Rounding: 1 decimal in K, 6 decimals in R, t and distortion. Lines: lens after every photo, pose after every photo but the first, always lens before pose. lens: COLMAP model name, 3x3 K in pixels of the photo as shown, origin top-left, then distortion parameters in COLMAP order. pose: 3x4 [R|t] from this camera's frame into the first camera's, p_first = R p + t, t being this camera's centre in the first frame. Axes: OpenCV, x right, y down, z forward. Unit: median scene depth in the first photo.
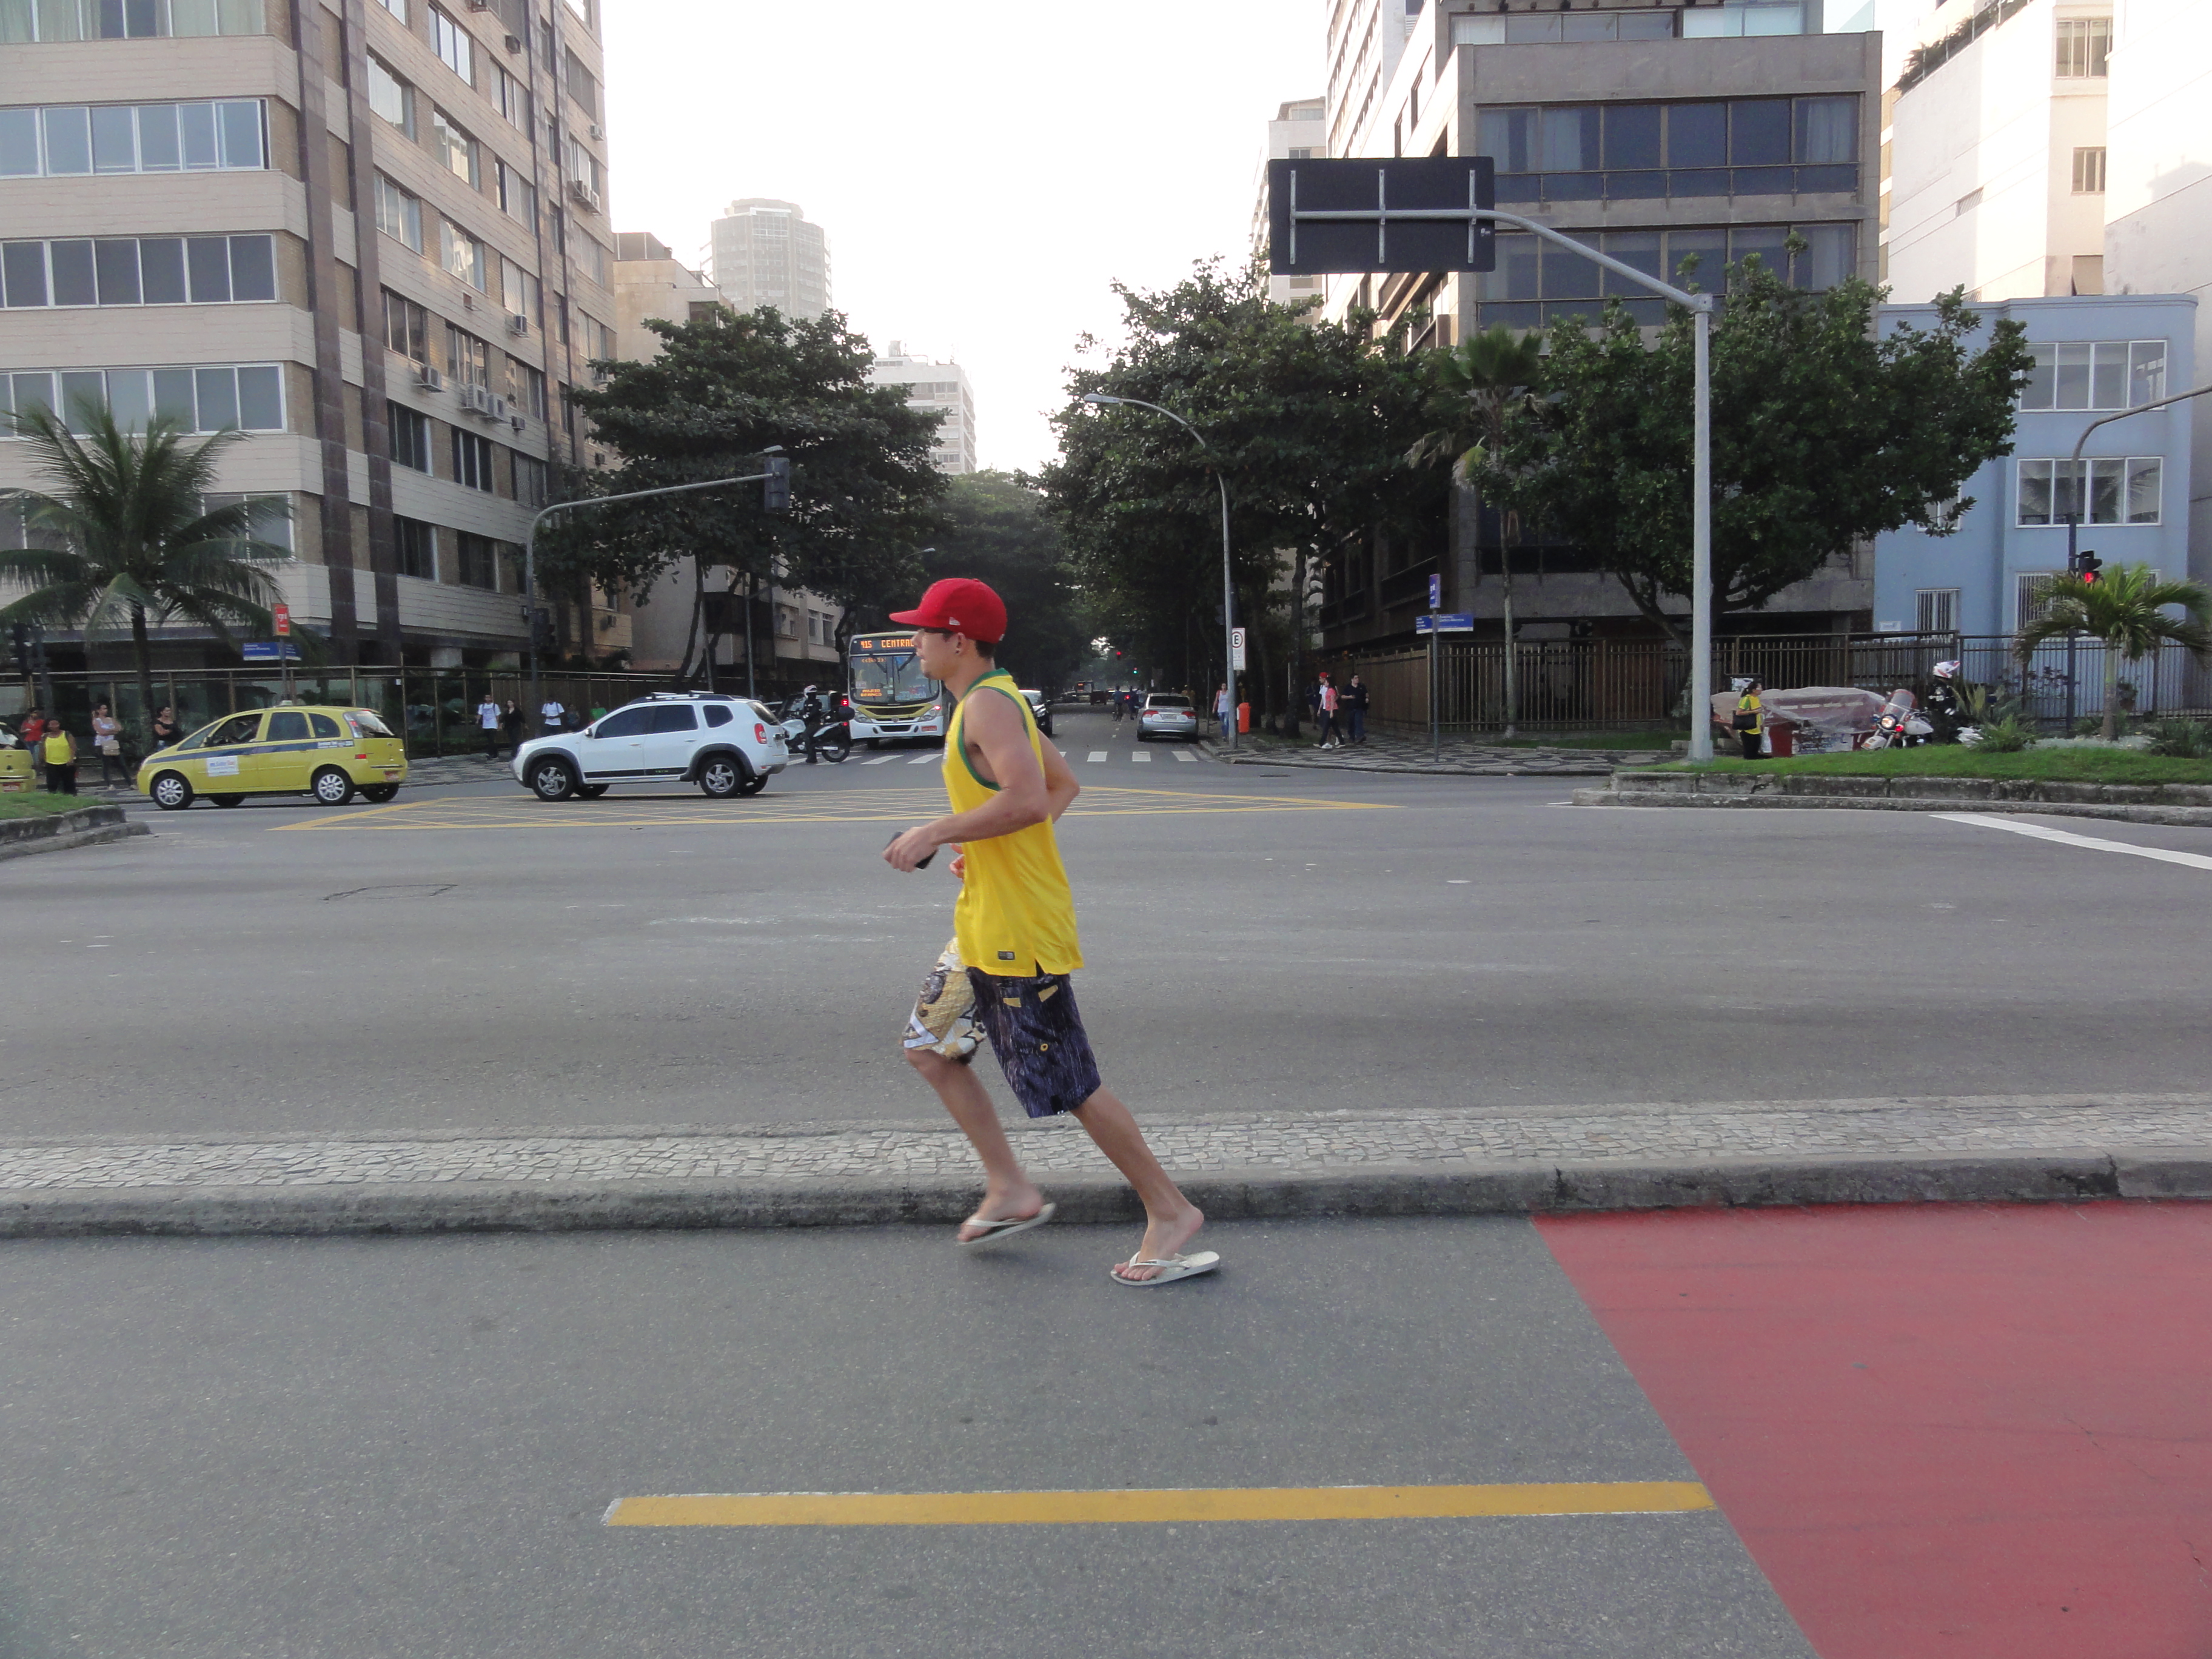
lens RADIAL K [[1564.9, 0, 1105.1], [0, 1564.9, 818.9], [0, 0, 1]] dist [-0.004778, 0.003820]
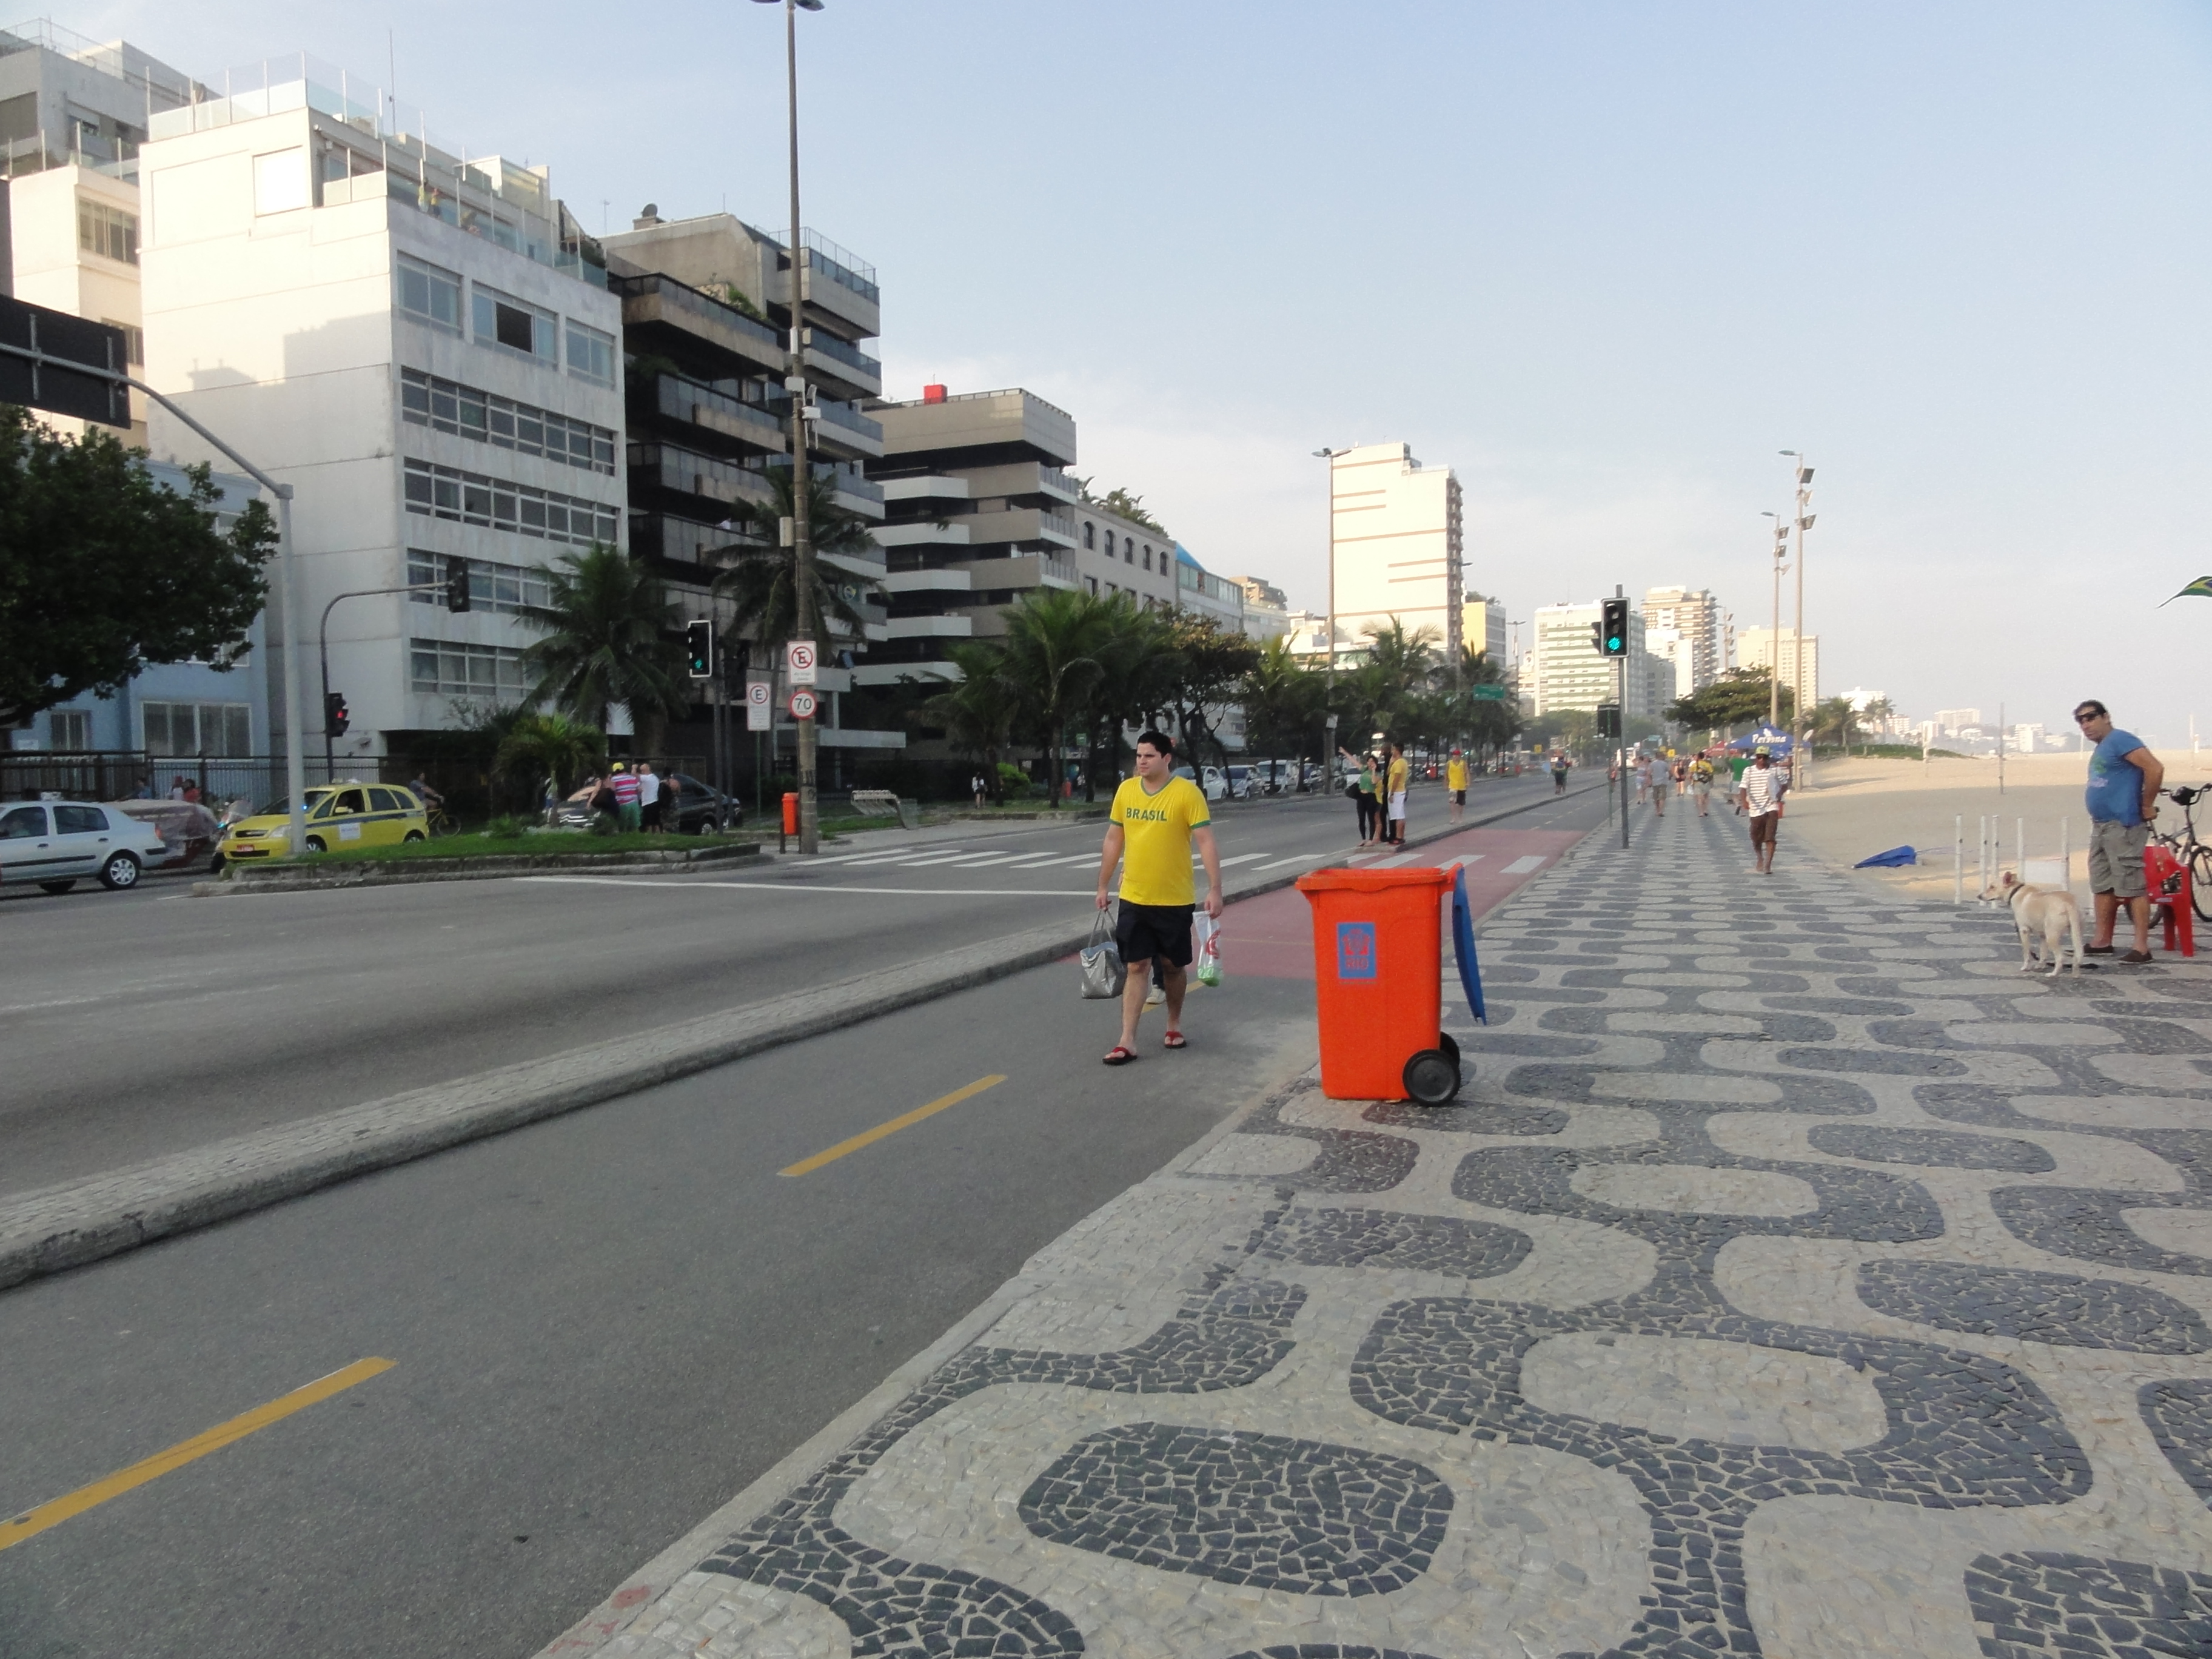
lens RADIAL K [[1564.9, 0, 1105.1], [0, 1564.9, 818.9], [0, 0, 1]] dist [-0.004778, 0.003820]
pose [[0.337165, -0.016142, 0.941307, -0.237931], [0.088941, 0.995927, -0.014779, 0.004242], [-0.937235, 0.088704, 0.337227, -0.008030]]
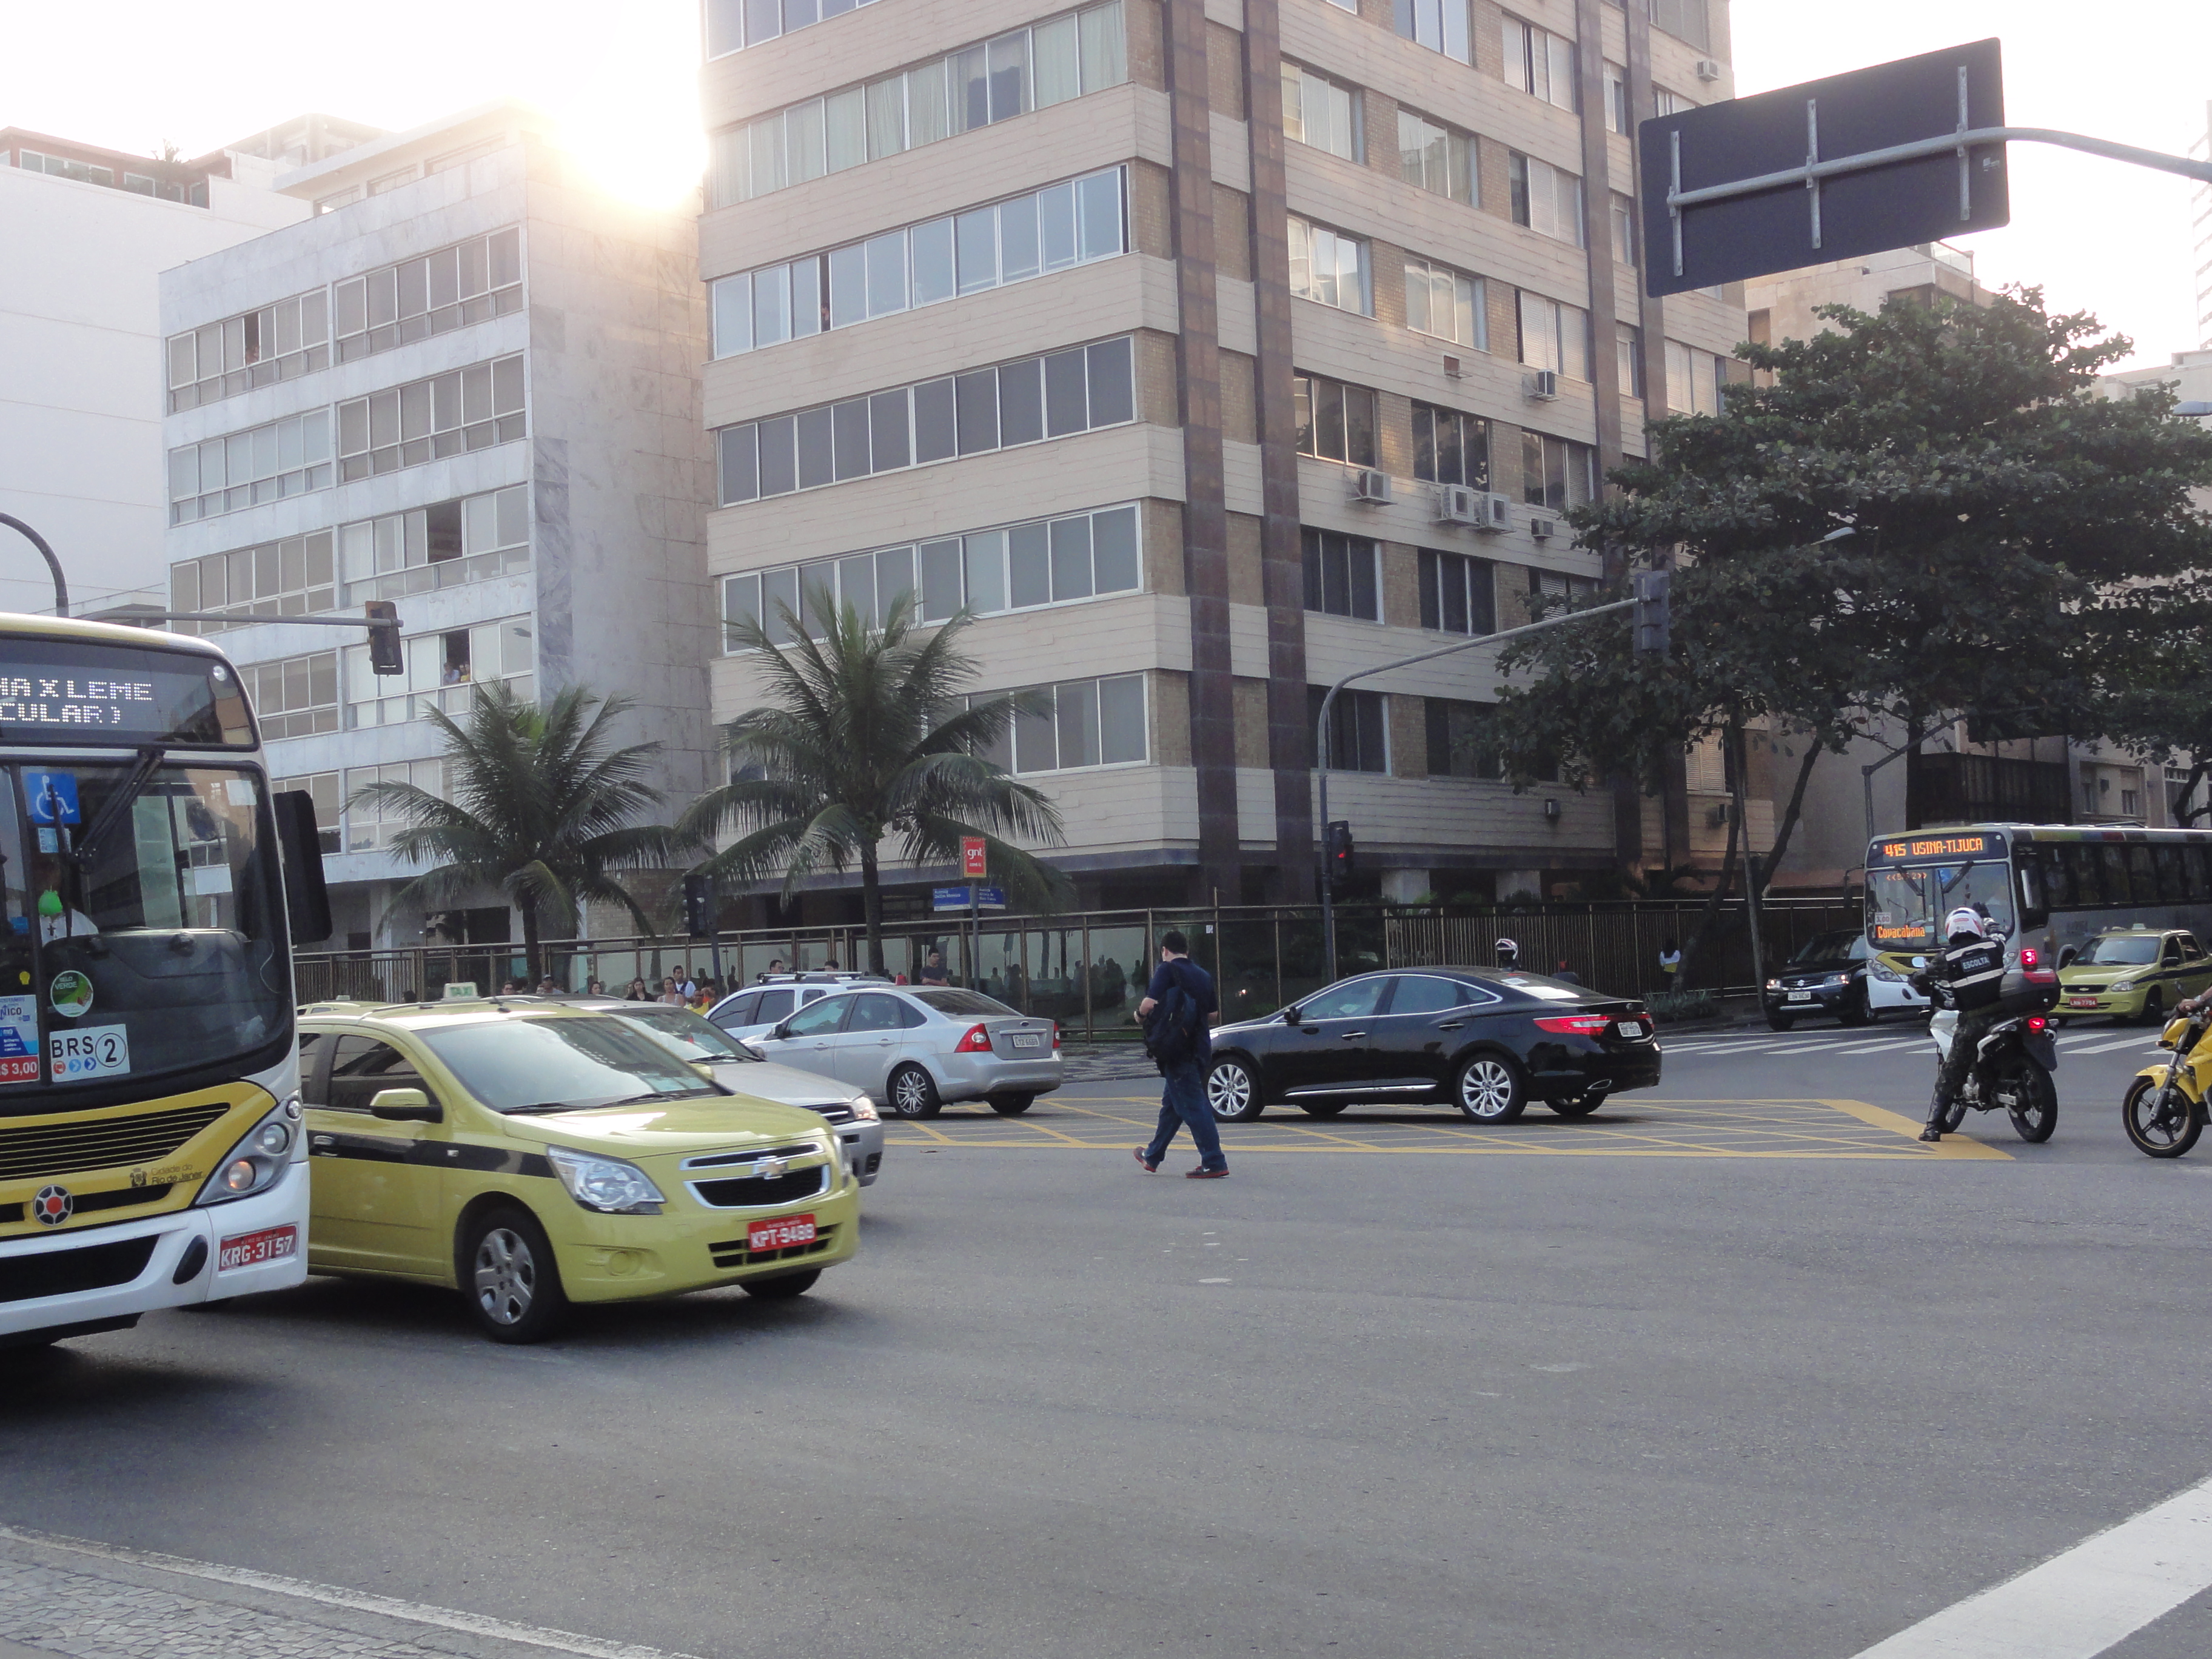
lens RADIAL K [[2620.6, 0, 1106.0], [0, 2620.6, 829.5], [0, 0, 1]] dist [-0.004341, 0.033402]
pose [[0.787899, -0.040056, -0.614500, 0.230893], [-0.027613, 0.994580, -0.100237, -0.010710], [0.615184, 0.095945, 0.782523, 0.028153]]
